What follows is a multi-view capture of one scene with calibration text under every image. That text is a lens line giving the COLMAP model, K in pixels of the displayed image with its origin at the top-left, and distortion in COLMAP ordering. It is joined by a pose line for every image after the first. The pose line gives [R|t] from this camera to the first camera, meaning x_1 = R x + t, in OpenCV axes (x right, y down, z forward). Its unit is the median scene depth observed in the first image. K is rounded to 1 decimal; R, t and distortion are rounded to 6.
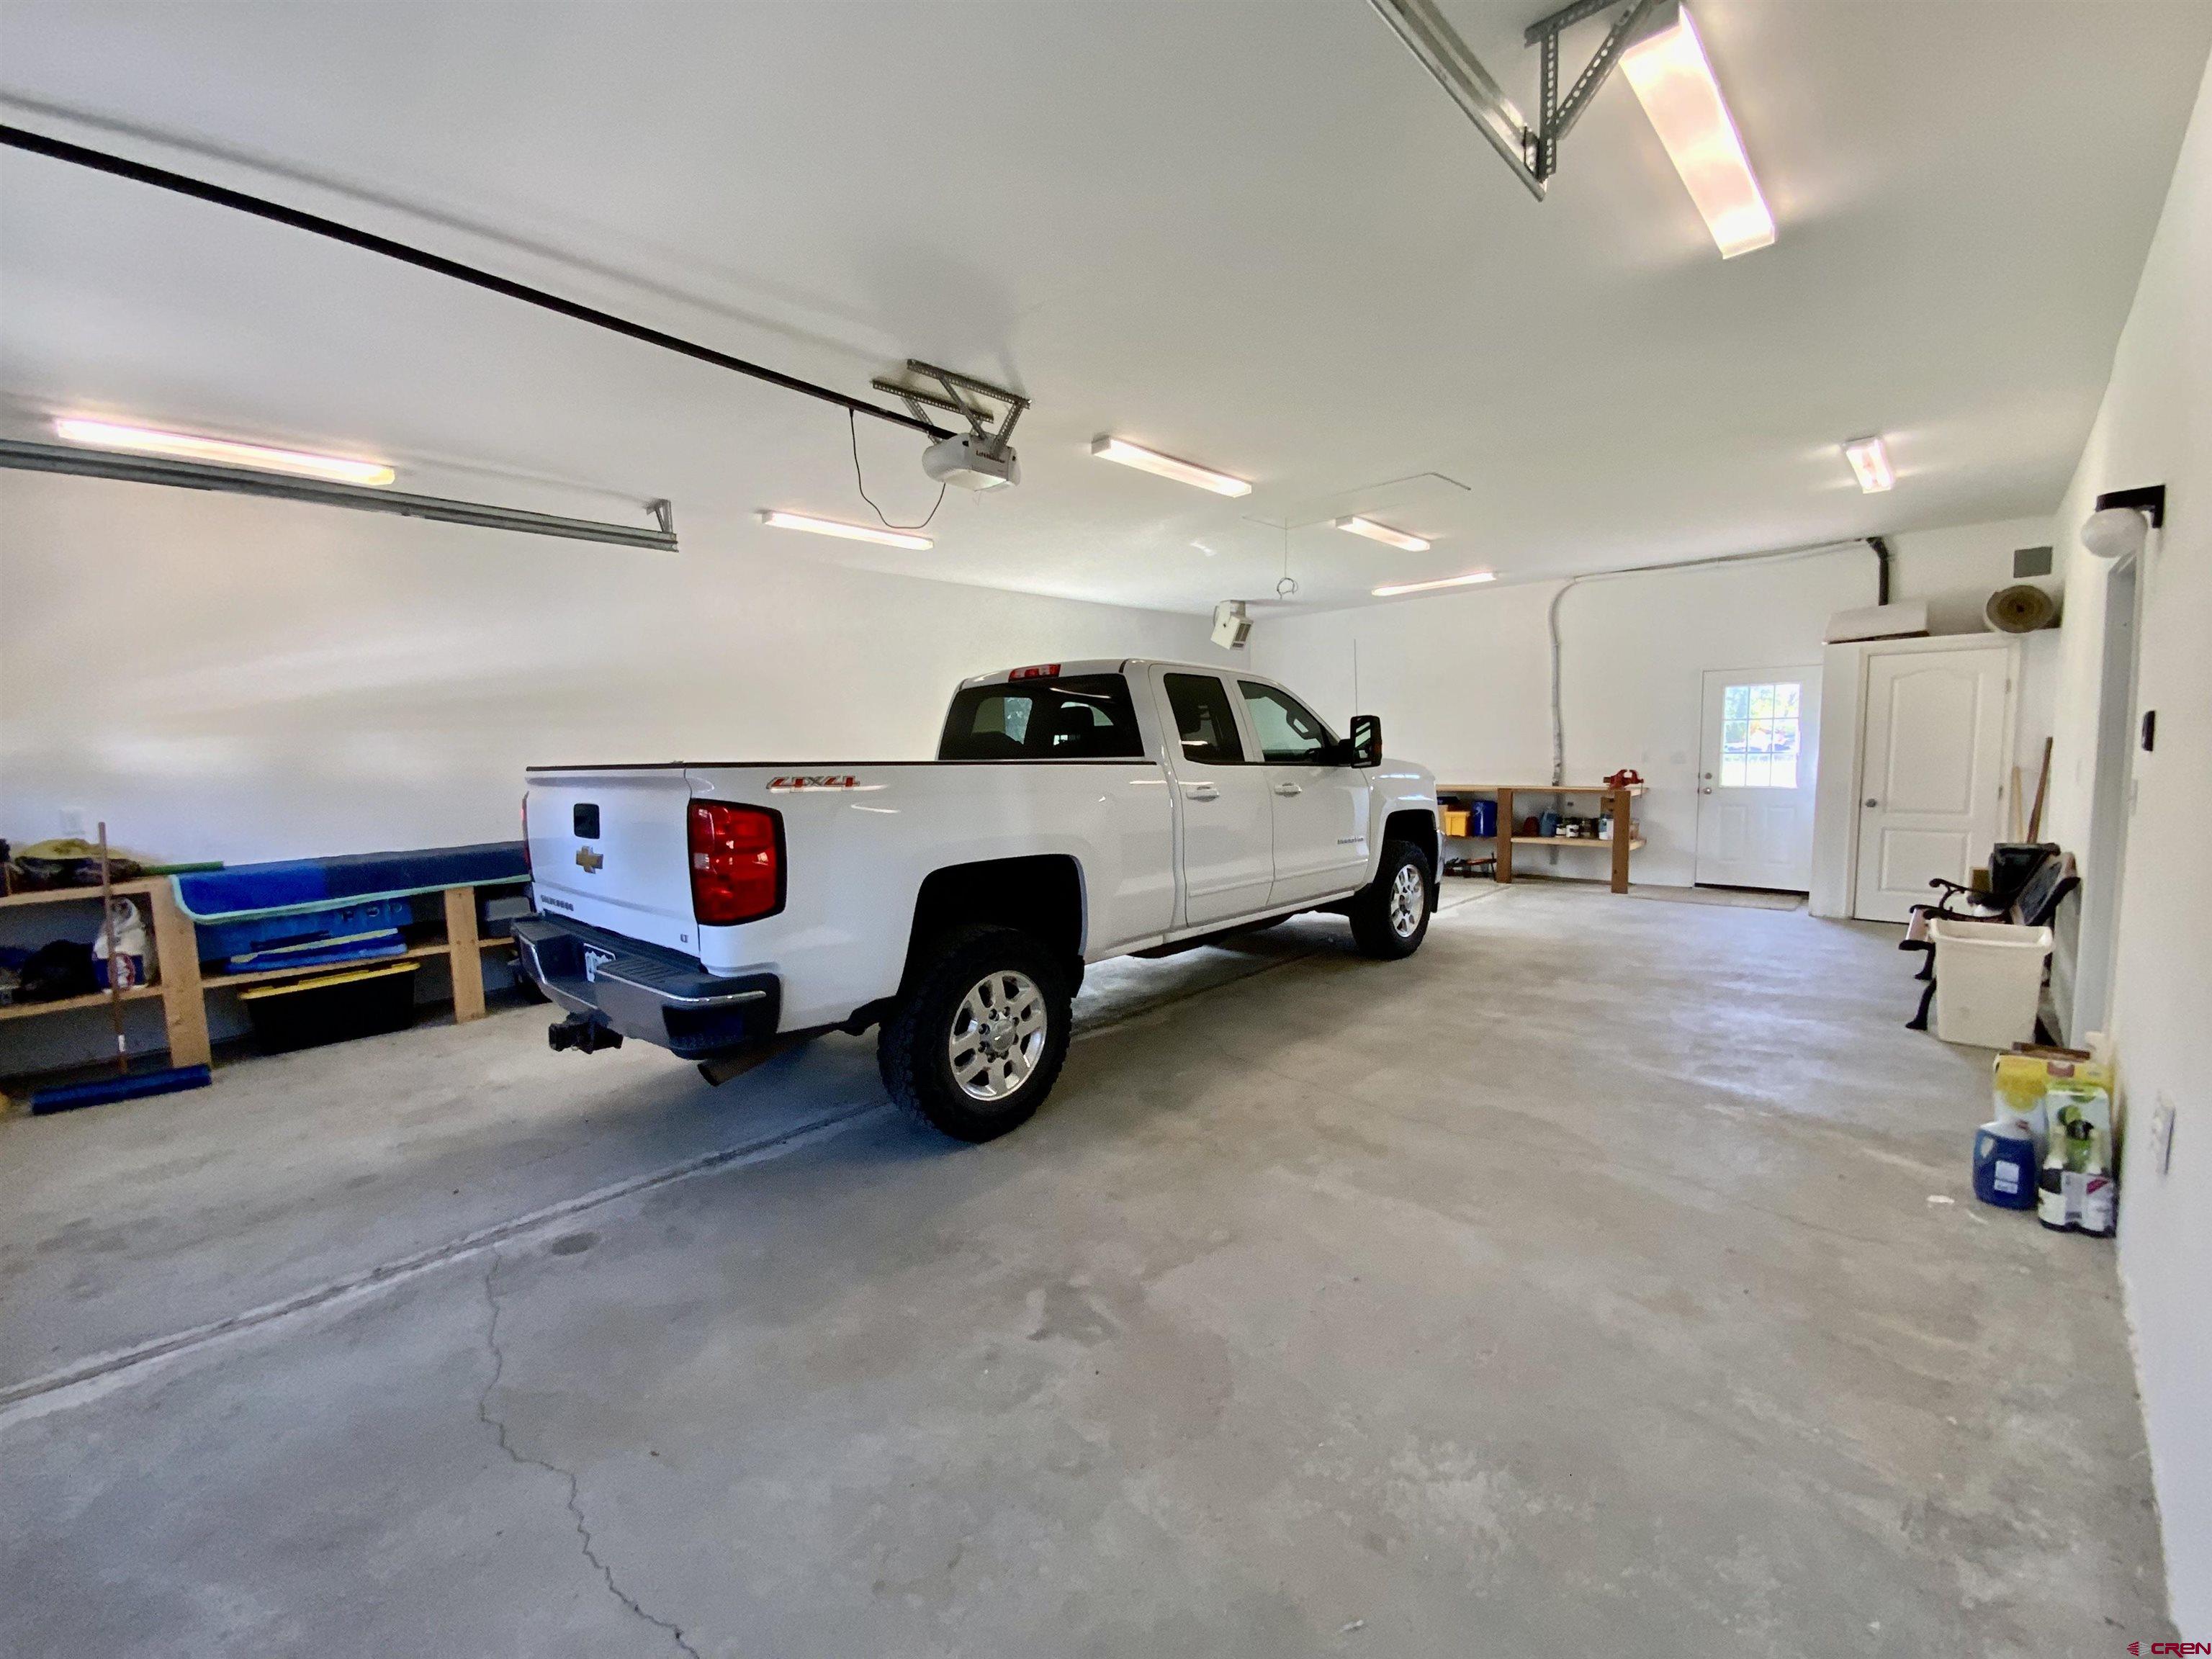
lens RADIAL K [[899.2, 0, 1103.6], [0, 899.2, 832.6], [0, 0, 1]] dist [0.005032, -0.005057]
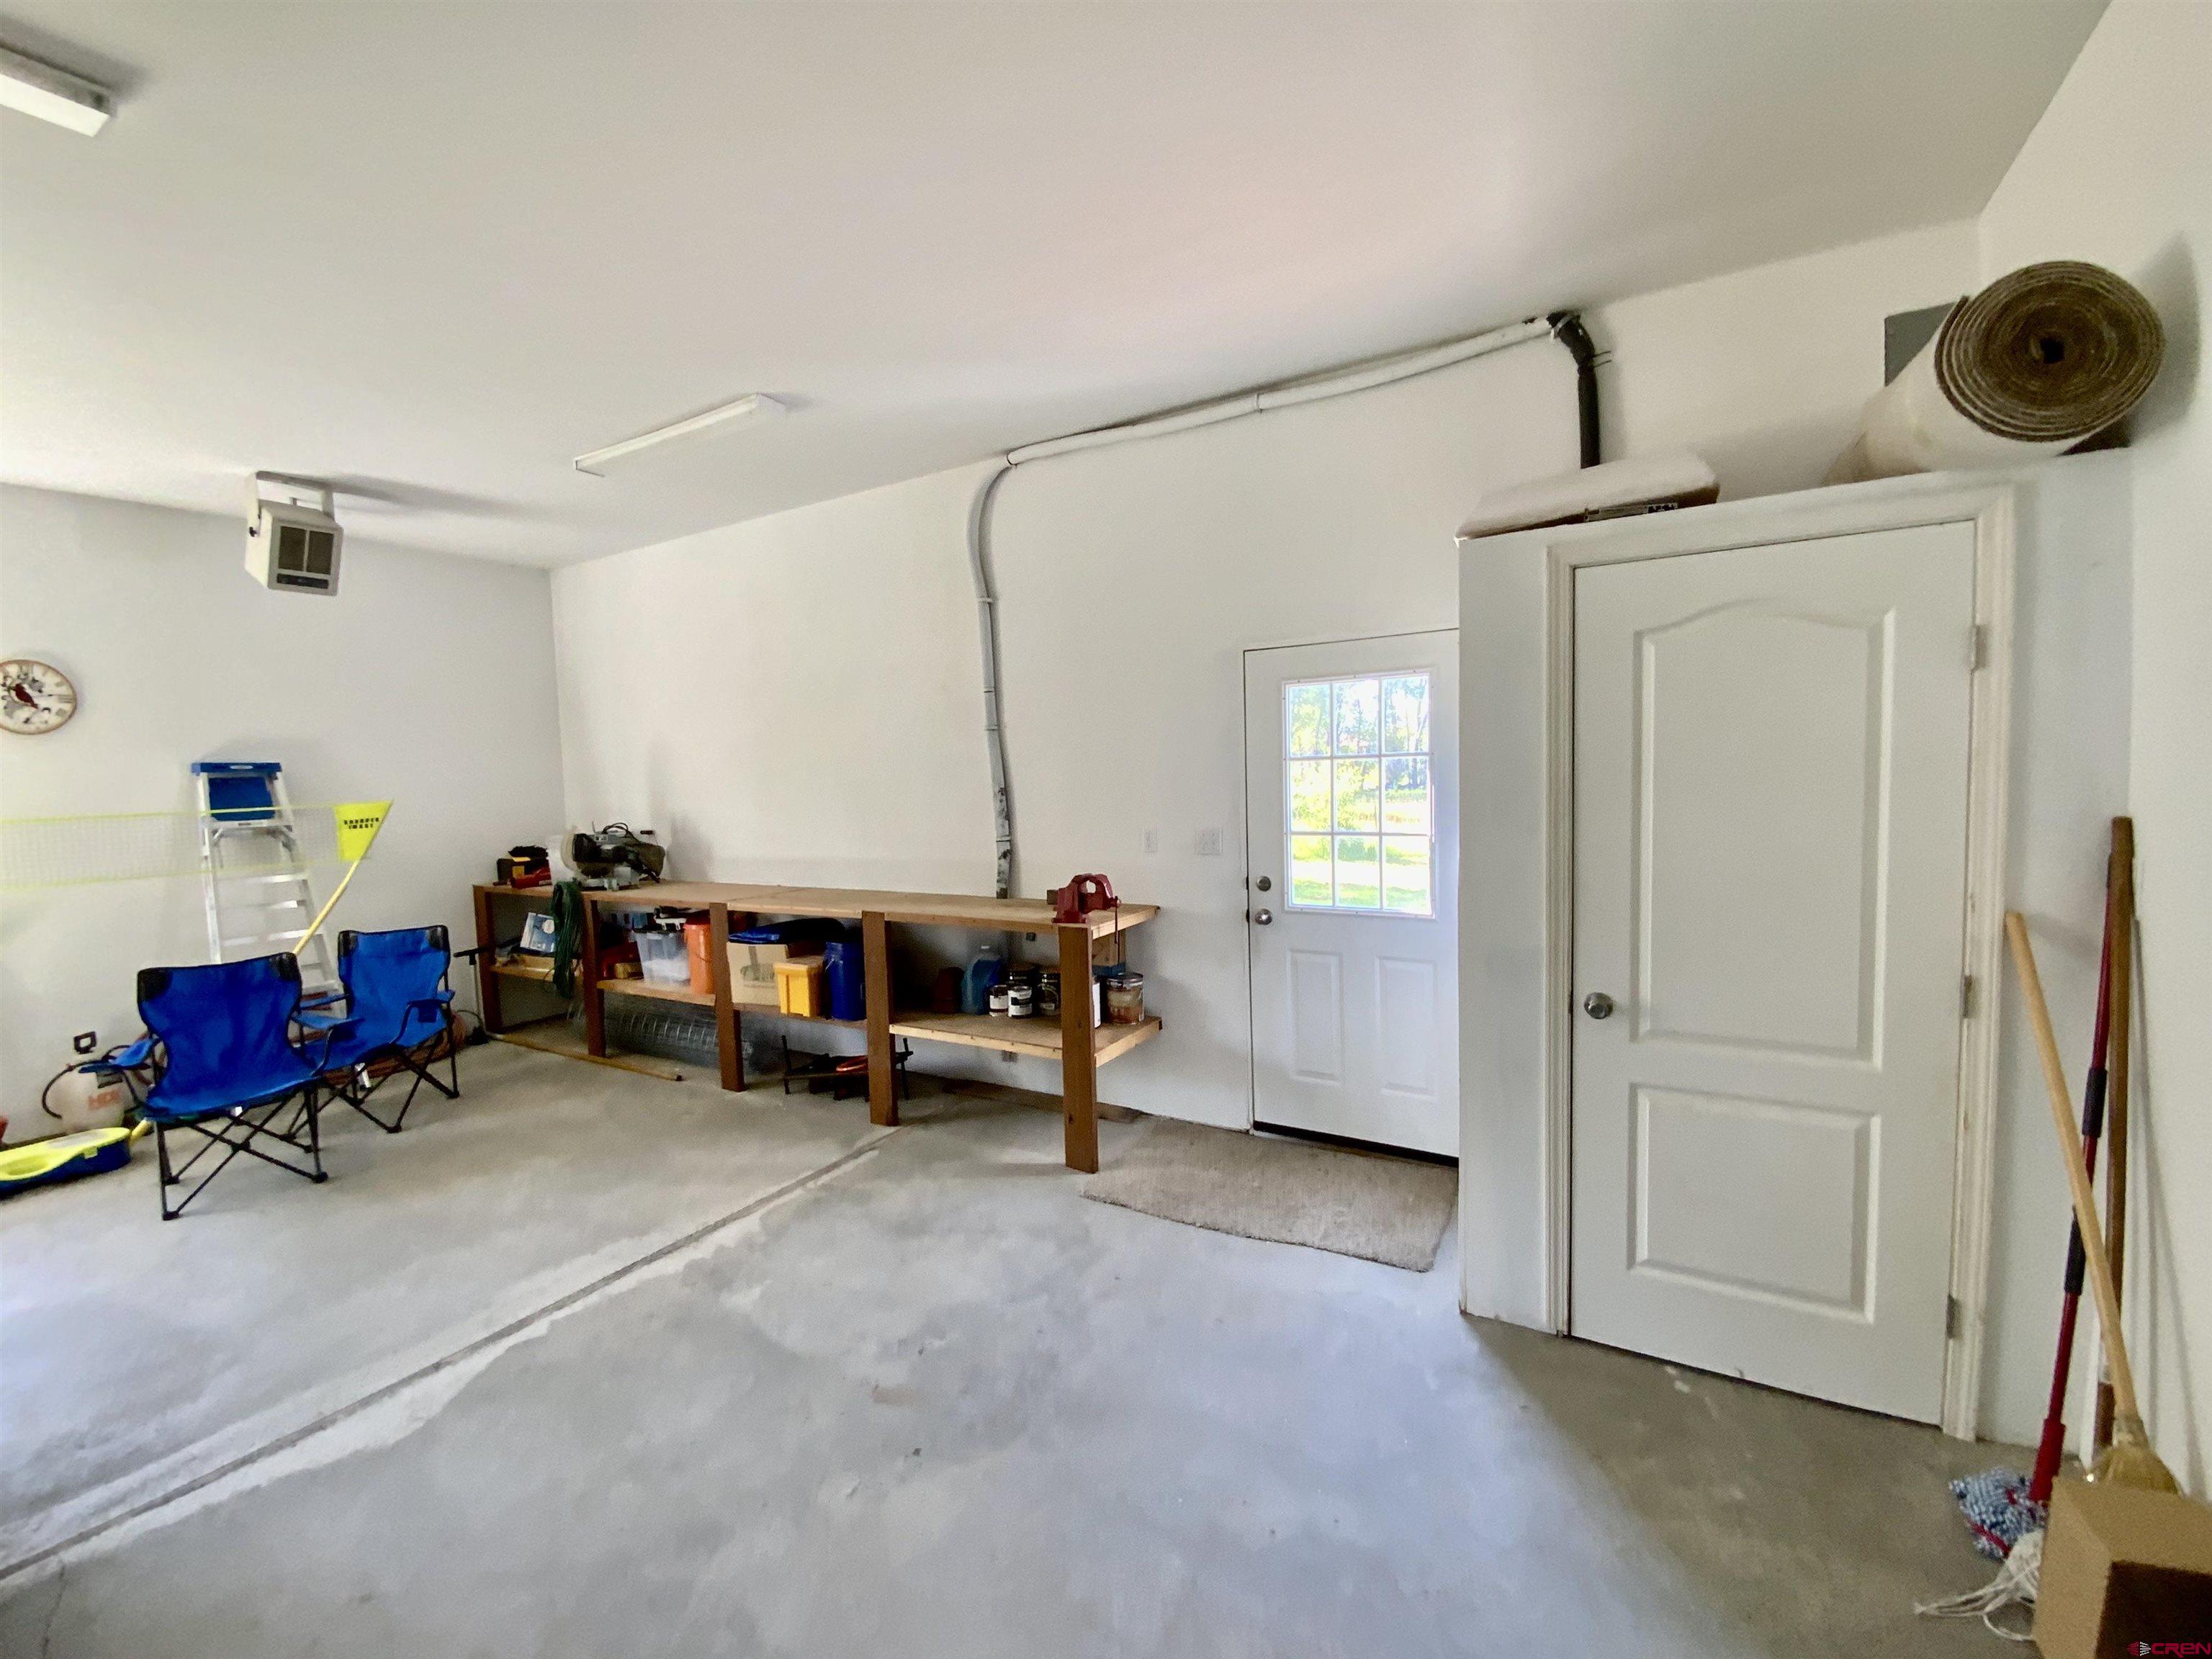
lens RADIAL K [[899.2, 0, 1112.5], [0, 899.2, 837.9], [0, 0, 1]] dist [0.005032, -0.005057]
pose [[0.965392, -0.016116, 0.260306, 0.490905], [0.026924, 0.998915, -0.038005, -0.072301], [-0.259411, 0.043698, 0.964778, 0.597832]]
